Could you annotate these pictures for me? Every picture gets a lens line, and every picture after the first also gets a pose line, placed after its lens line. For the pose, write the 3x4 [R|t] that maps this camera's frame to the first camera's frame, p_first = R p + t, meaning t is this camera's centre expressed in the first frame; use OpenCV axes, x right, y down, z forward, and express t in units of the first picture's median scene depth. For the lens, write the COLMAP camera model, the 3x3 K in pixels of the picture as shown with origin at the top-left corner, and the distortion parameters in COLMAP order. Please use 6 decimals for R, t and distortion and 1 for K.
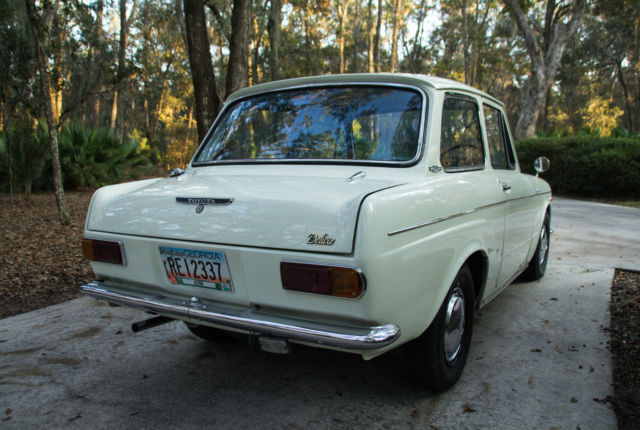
lens RADIAL K [[544.3, 0, 320.0], [0, 544.3, 215.0], [0, 0, 1]] dist [-0.142194, 0.146308]
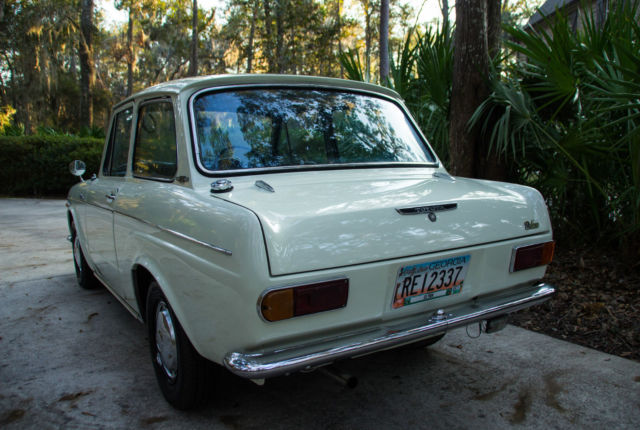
lens RADIAL K [[544.3, 0, 320.0], [0, 544.3, 215.0], [0, 0, 1]] dist [-0.142194, 0.146308]
pose [[0.453559, -0.109354, 0.884492, -1.011135], [0.107081, 0.991941, 0.067728, -0.088397], [-0.884770, 0.063993, 0.461613, 0.645953]]
